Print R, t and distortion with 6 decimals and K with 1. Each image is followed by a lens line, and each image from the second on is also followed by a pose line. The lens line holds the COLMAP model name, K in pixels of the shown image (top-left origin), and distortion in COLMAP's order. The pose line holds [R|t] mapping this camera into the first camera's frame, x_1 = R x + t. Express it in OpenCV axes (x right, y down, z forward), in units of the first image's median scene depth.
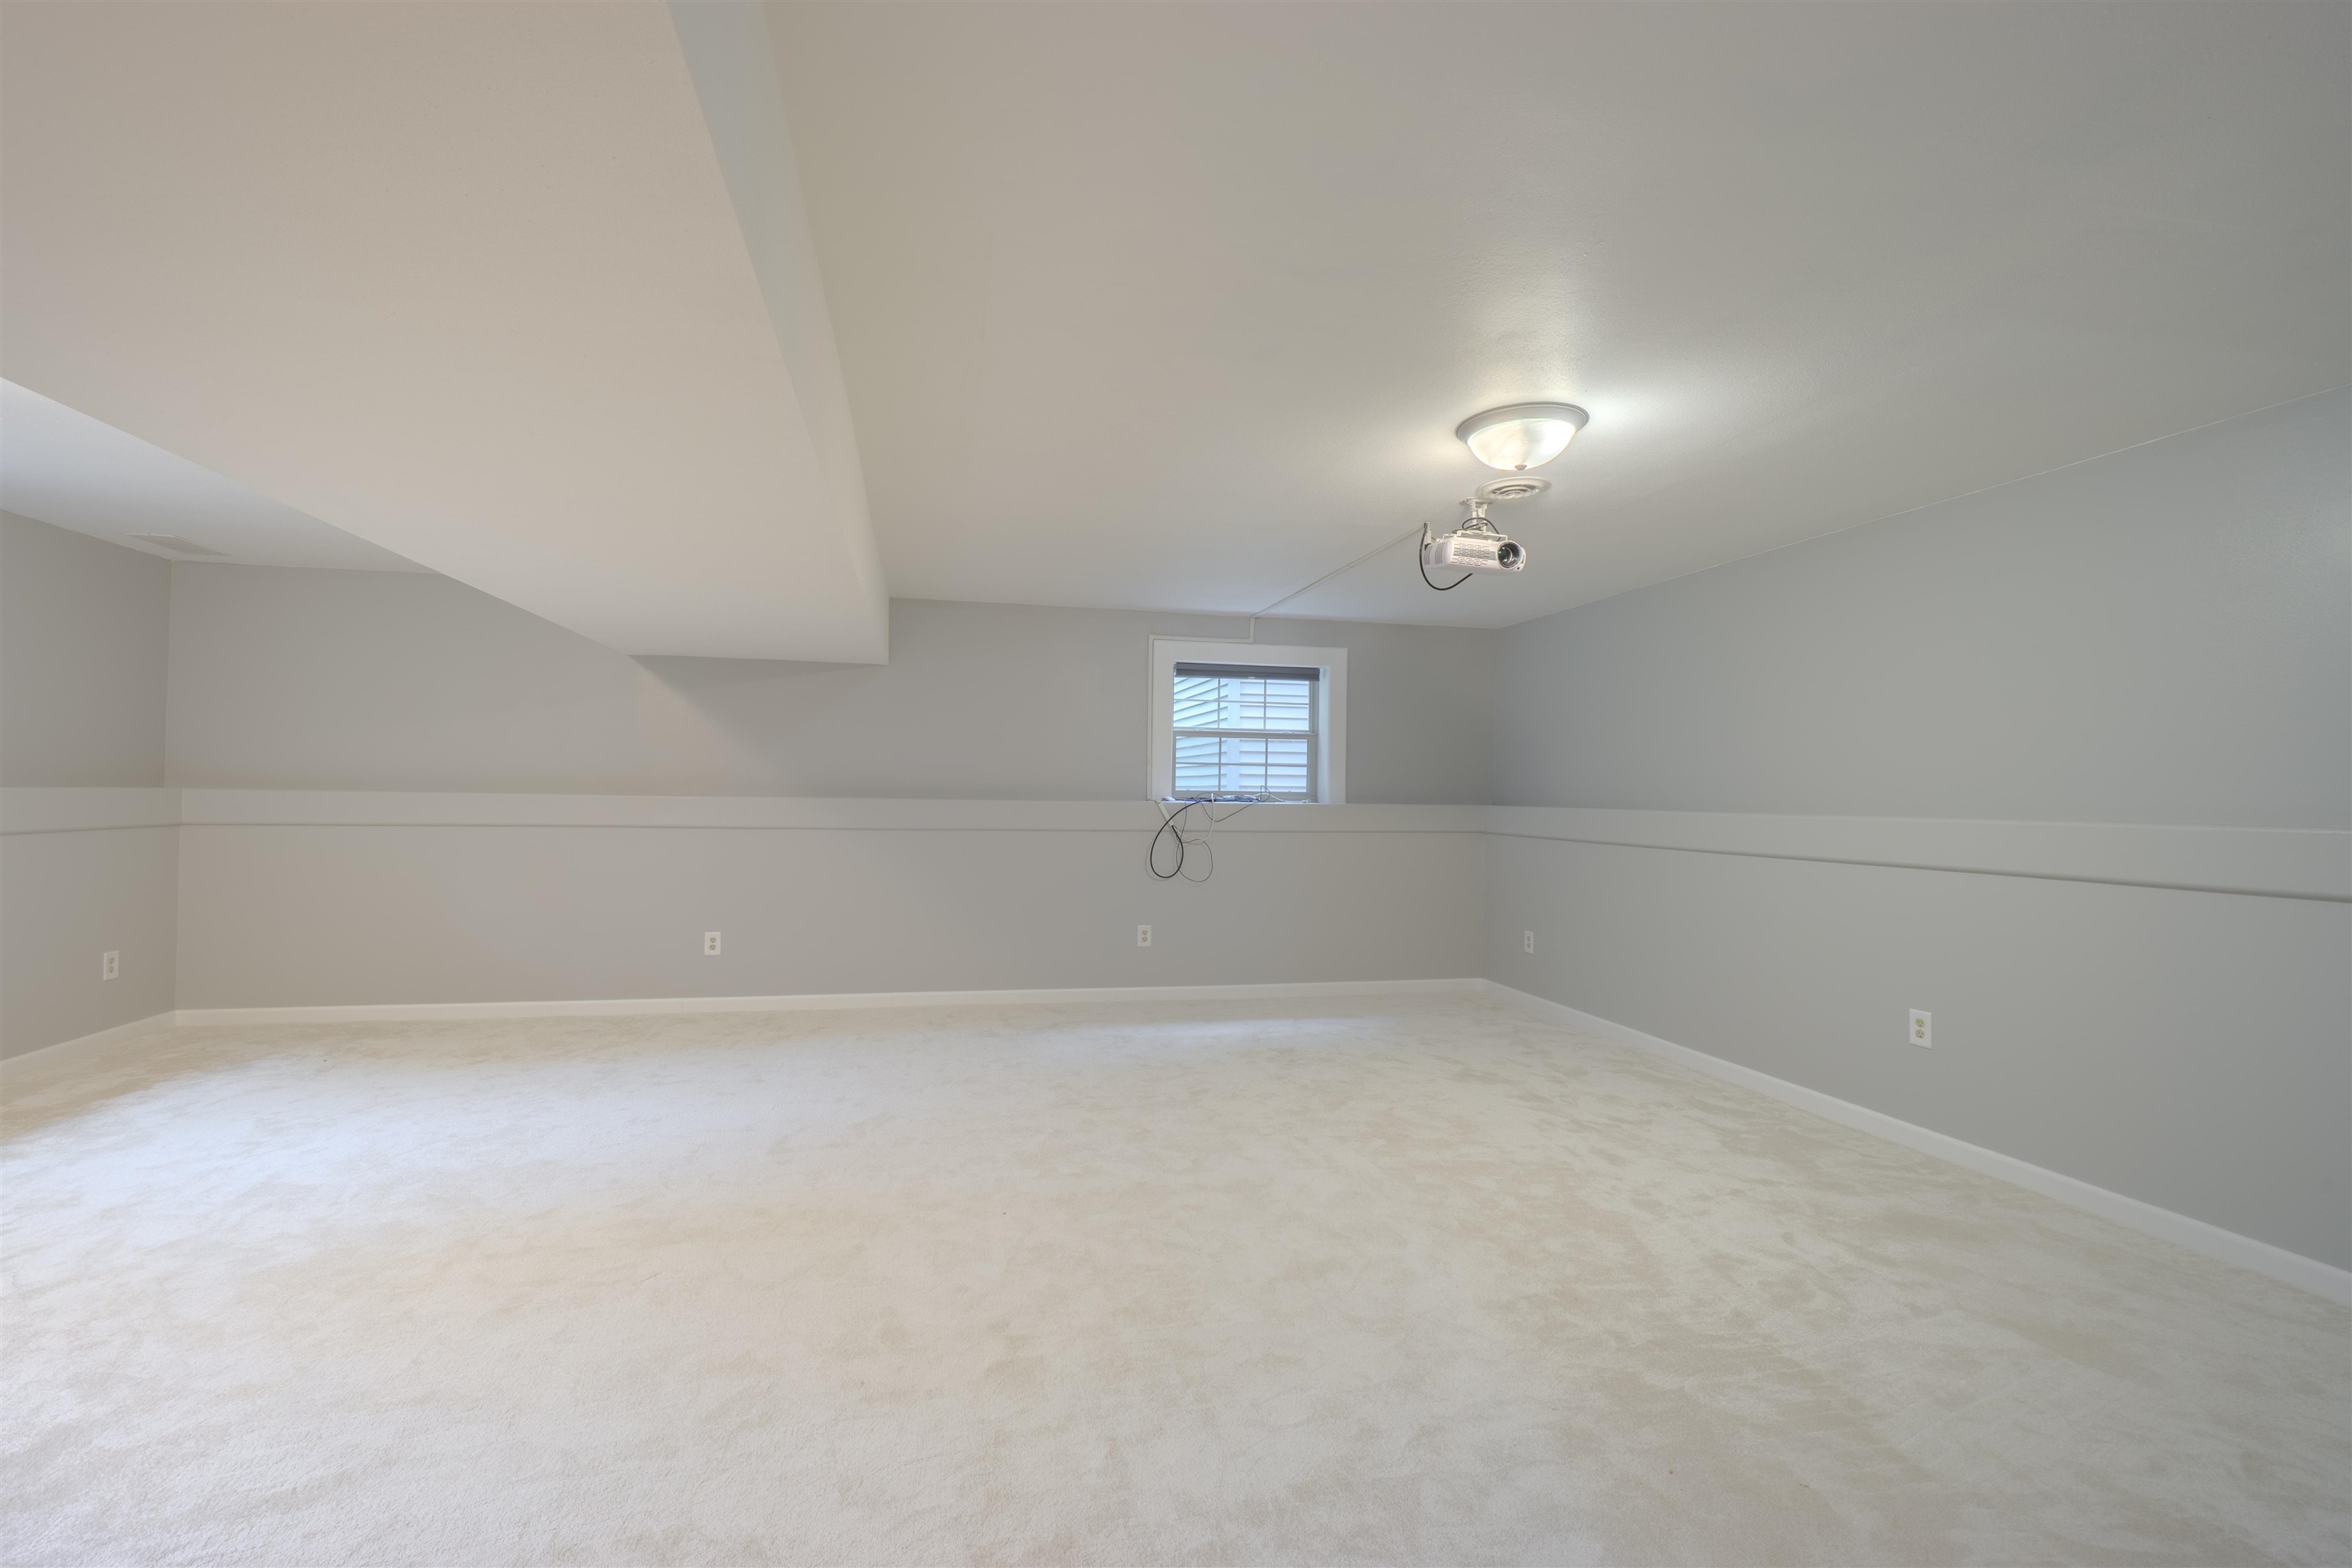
lens RADIAL K [[1020.3, 0, 1125.5], [0, 1020.3, 753.1], [0, 0, 1]] dist [-0.015692, 0.006377]
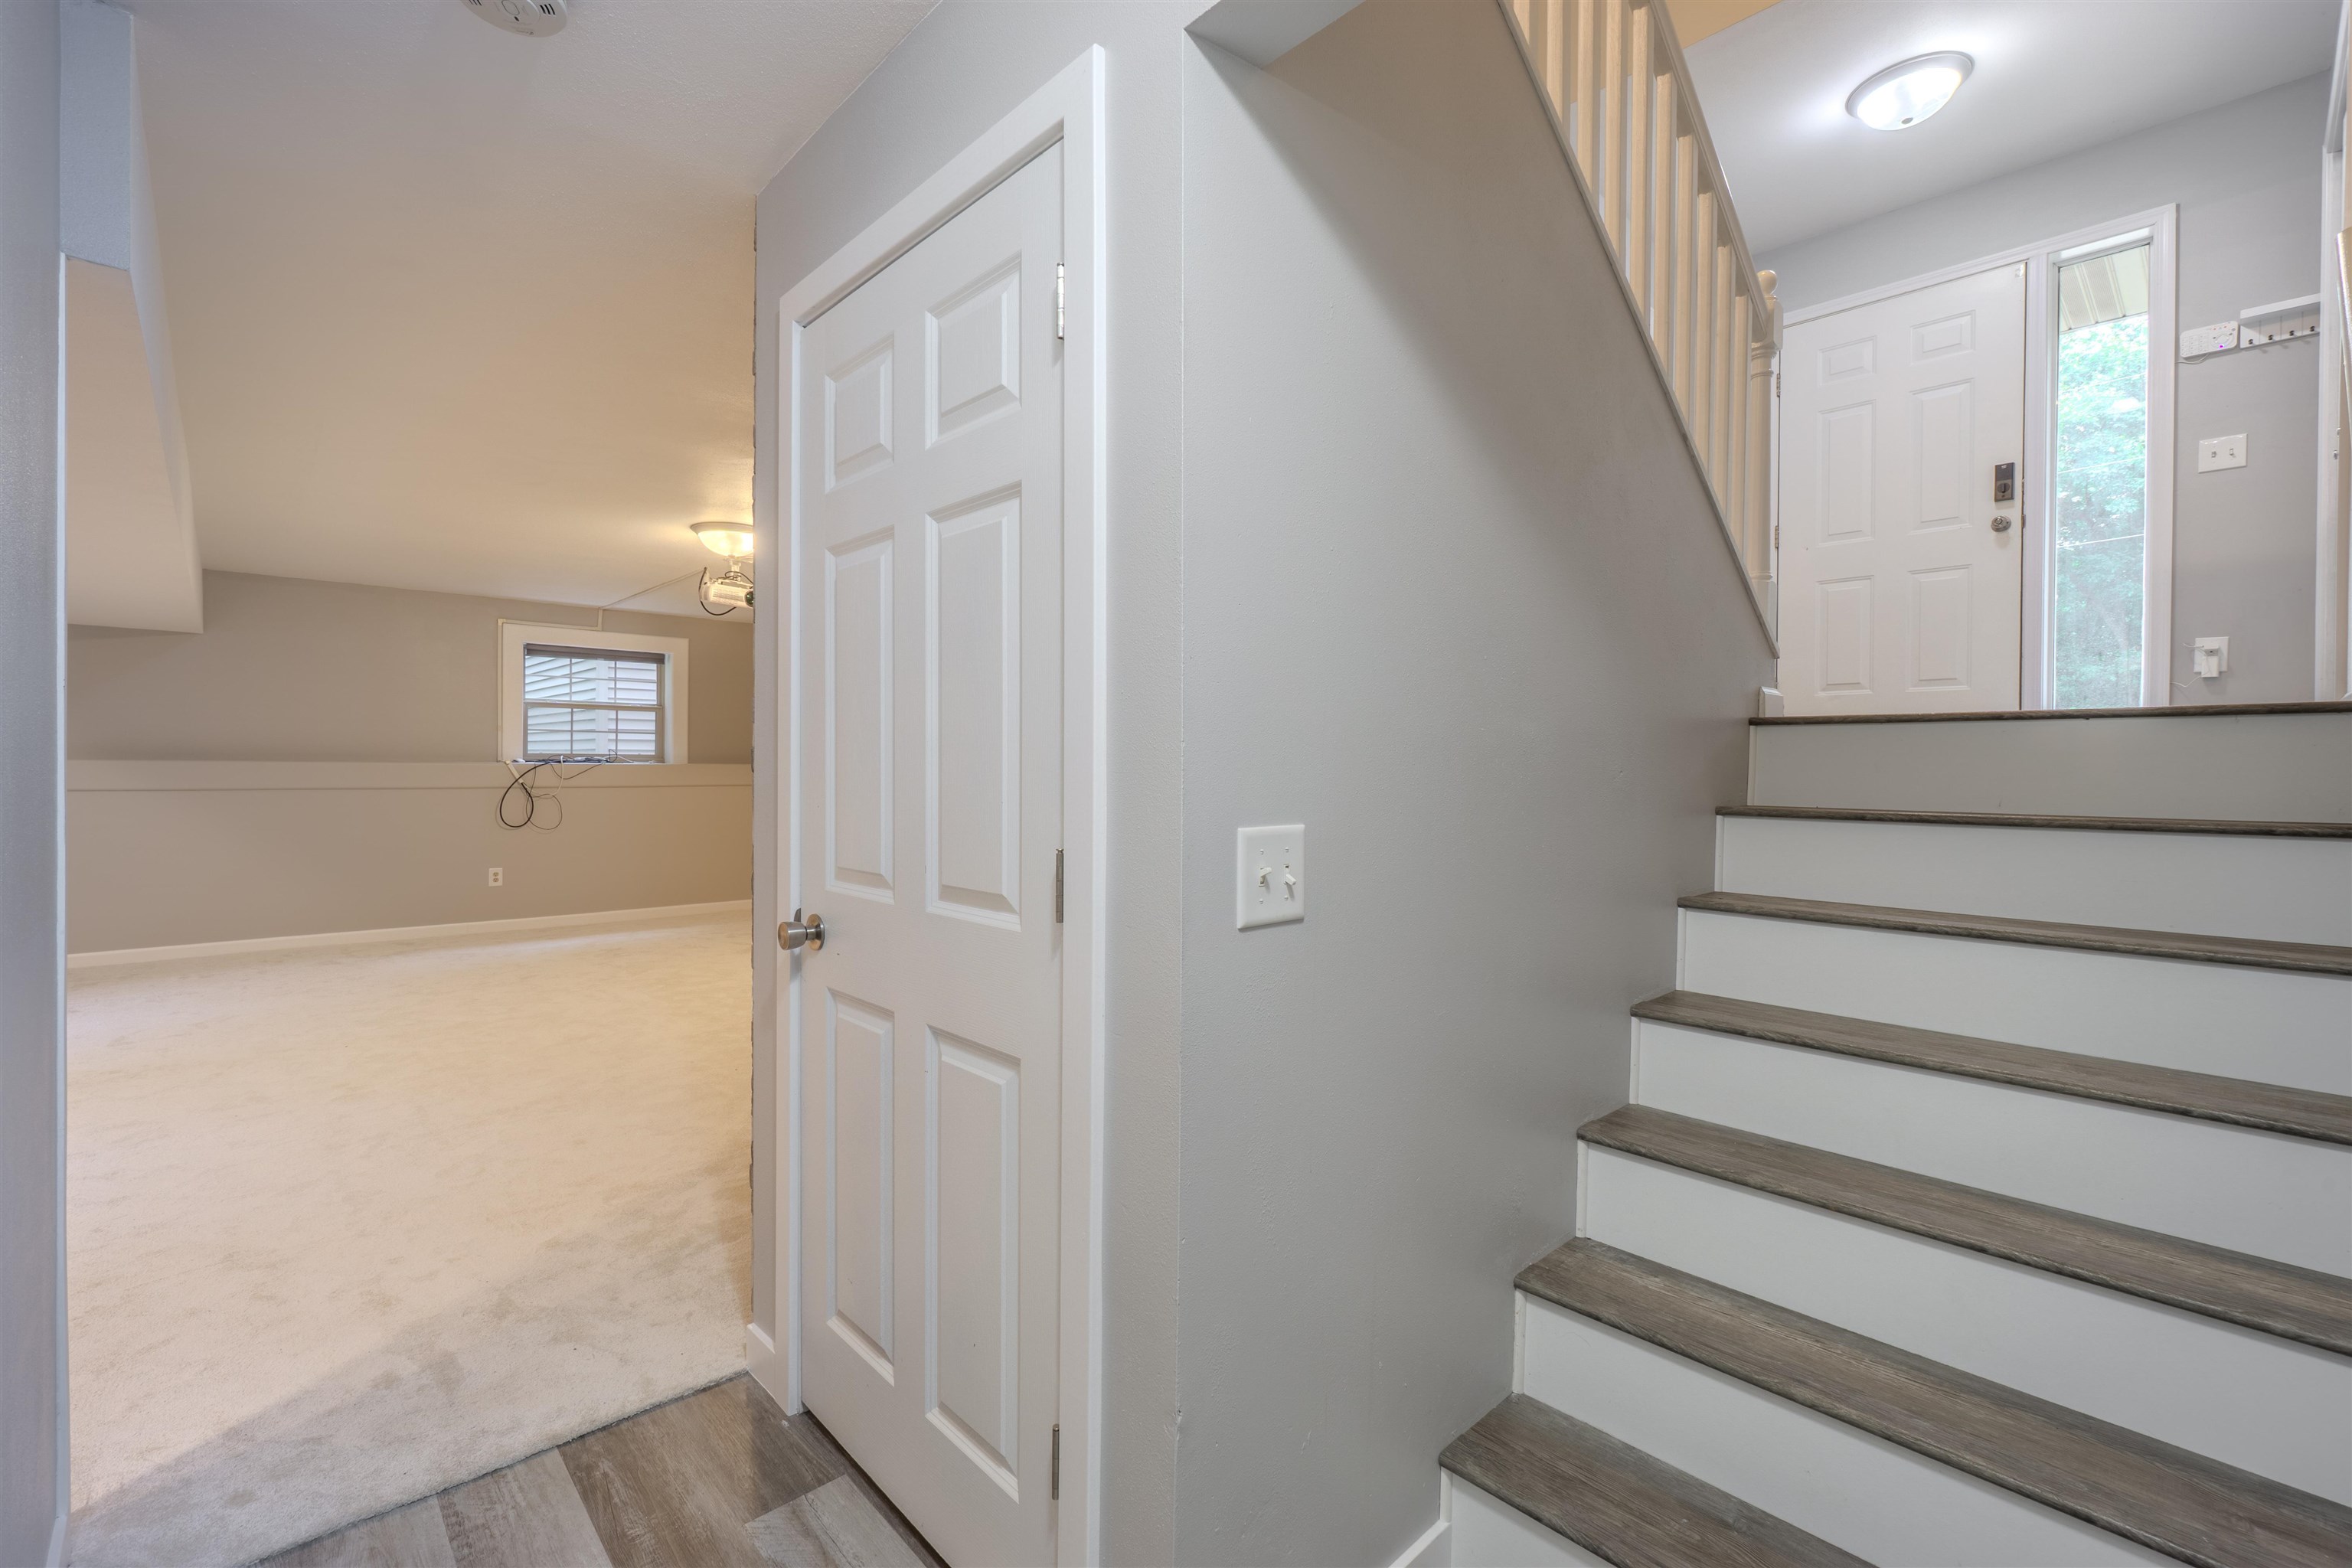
lens RADIAL K [[1035.9, 0, 1146.8], [0, 1035.9, 752.4], [0, 0, 1]] dist [-0.004360, 0.000498]
pose [[0.852012, -0.003026, 0.523513, 0.034462], [-0.014365, 0.999472, 0.029157, -0.008789], [-0.523325, -0.032362, 0.851519, -0.374361]]
